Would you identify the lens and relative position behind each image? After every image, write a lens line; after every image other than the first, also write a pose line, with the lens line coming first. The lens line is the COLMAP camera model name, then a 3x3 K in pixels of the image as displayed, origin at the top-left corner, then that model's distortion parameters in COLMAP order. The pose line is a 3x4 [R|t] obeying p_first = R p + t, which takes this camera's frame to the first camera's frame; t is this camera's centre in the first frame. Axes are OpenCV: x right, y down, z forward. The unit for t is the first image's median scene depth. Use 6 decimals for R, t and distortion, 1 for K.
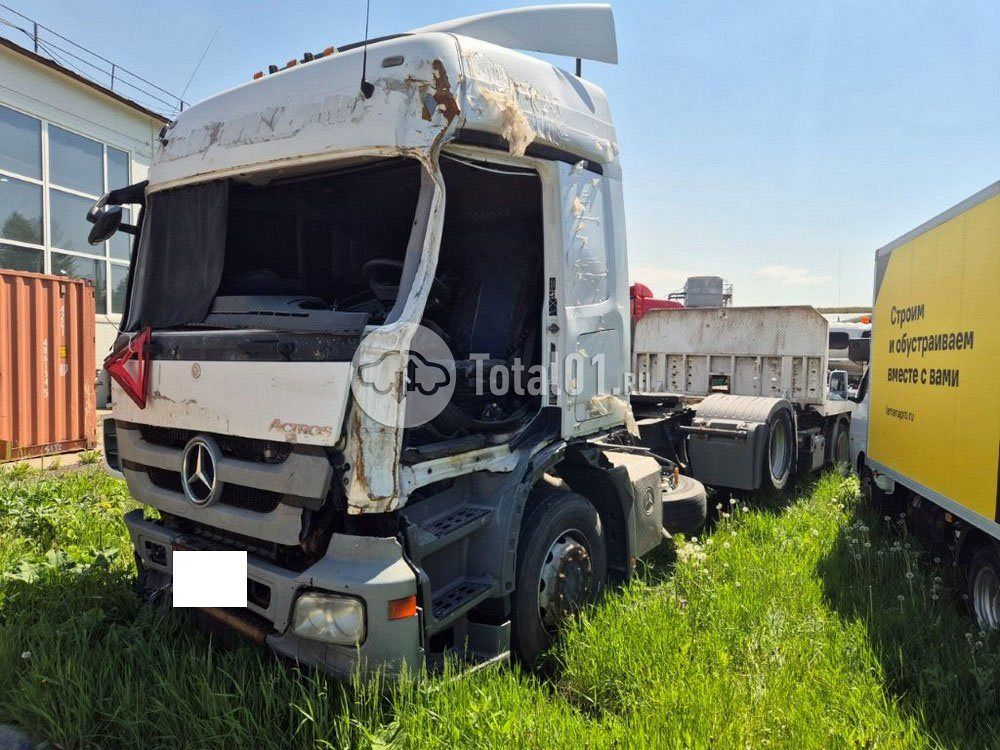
lens RADIAL K [[674.2, 0, 503.9], [0, 674.2, 364.8], [0, 0, 1]] dist [0.073046, -0.054643]
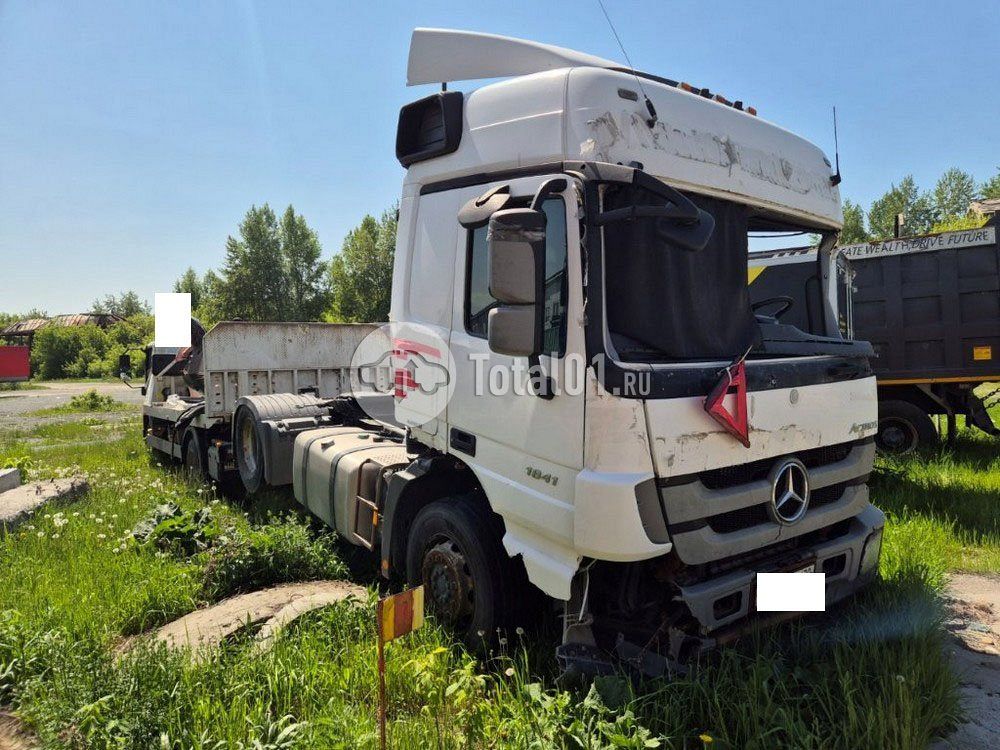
lens RADIAL K [[674.2, 0, 503.2], [0, 674.2, 366.1], [0, 0, 1]] dist [0.073046, -0.054643]
pose [[0.276576, -0.063315, 0.958904, -1.425478], [0.023446, 0.997975, 0.059132, -0.100150], [-0.960706, 0.006127, 0.277501, 1.028205]]
